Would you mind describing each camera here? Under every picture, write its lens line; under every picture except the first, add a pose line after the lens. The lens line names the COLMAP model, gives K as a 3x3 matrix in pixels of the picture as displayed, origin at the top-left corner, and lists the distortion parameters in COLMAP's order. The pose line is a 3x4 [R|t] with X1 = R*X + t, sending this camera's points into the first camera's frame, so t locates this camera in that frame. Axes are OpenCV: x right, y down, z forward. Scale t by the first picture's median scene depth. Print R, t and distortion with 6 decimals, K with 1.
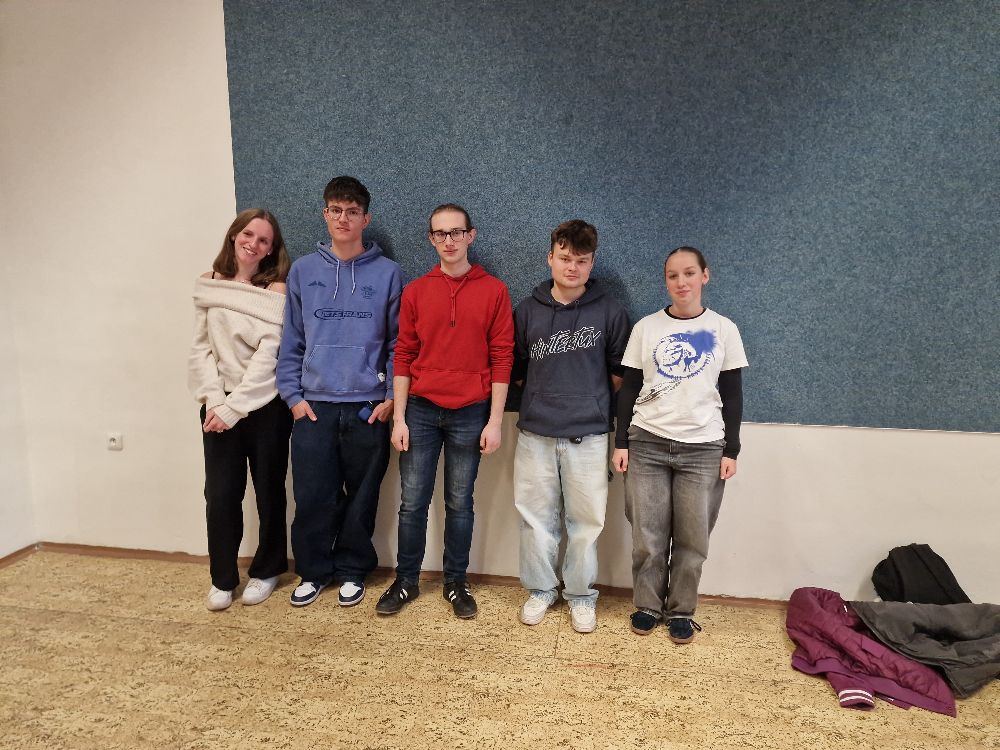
lens RADIAL K [[671.9, 0, 514.1], [0, 671.9, 372.6], [0, 0, 1]] dist [0.065883, -0.062879]
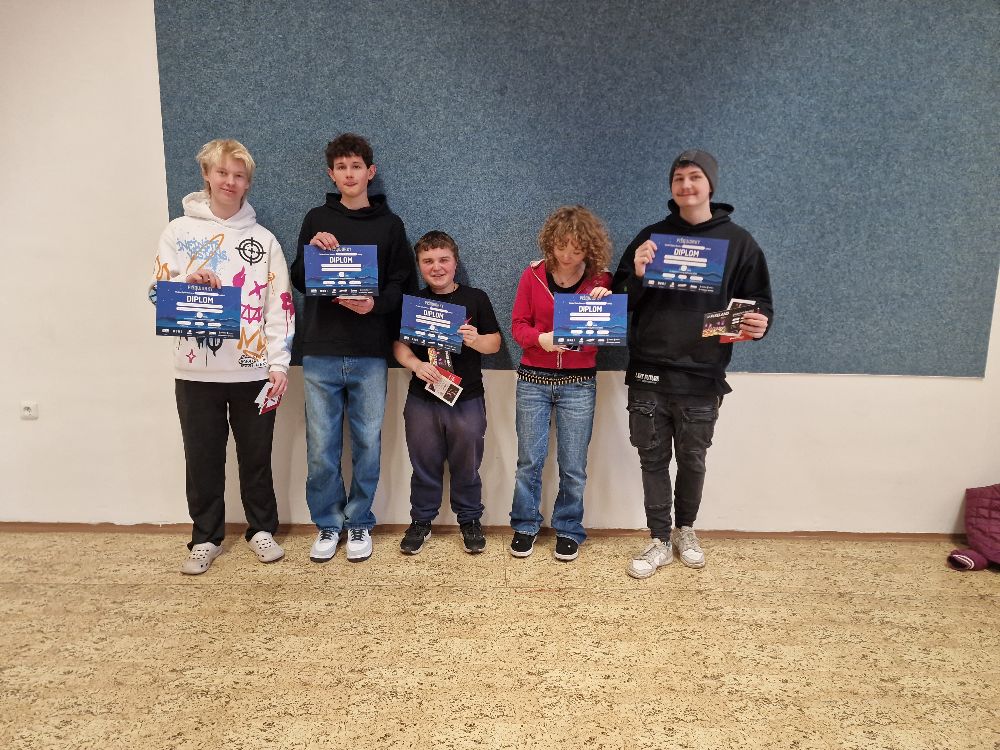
lens RADIAL K [[669.2, 0, 499.5], [0, 669.2, 371.1], [0, 0, 1]] dist [0.063017, -0.050781]
pose [[0.986392, -0.021004, 0.163063, -0.112039], [0.019250, 0.999739, 0.012327, 0.057085], [-0.163280, -0.009021, 0.986539, -0.053857]]
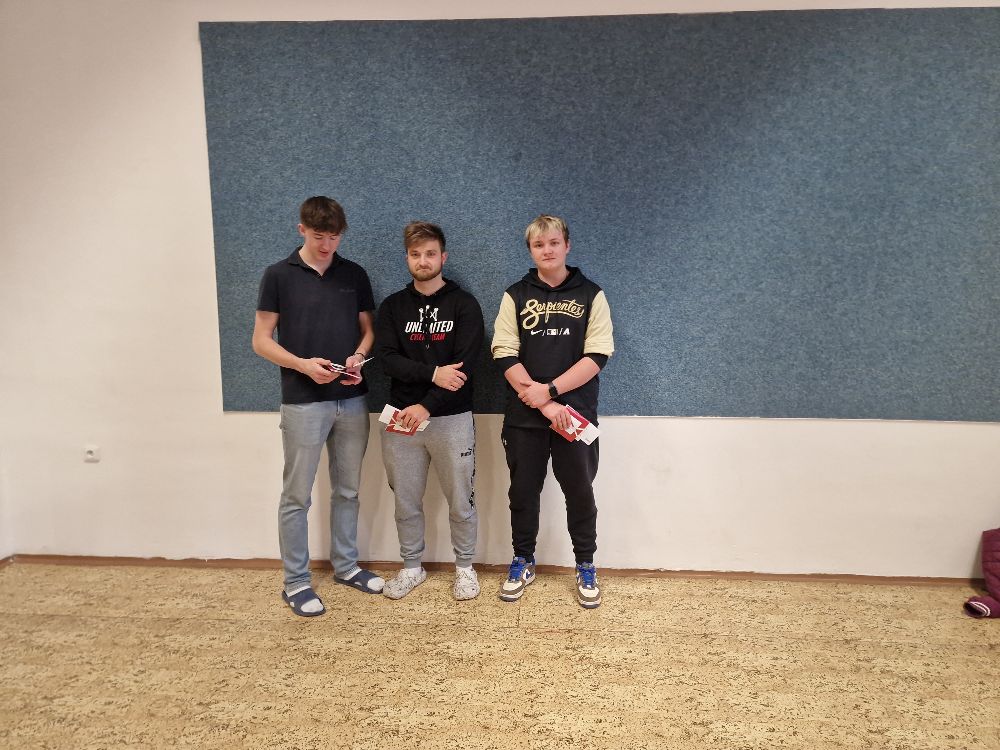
lens RADIAL K [[666.0, 0, 521.3], [0, 666.0, 367.5], [0, 0, 1]] dist [0.070214, -0.059537]
pose [[0.995023, -0.021533, 0.097286, -0.033303], [0.023612, 0.999516, -0.020274, 0.006354], [-0.096802, 0.022471, 0.995050, -0.125338]]
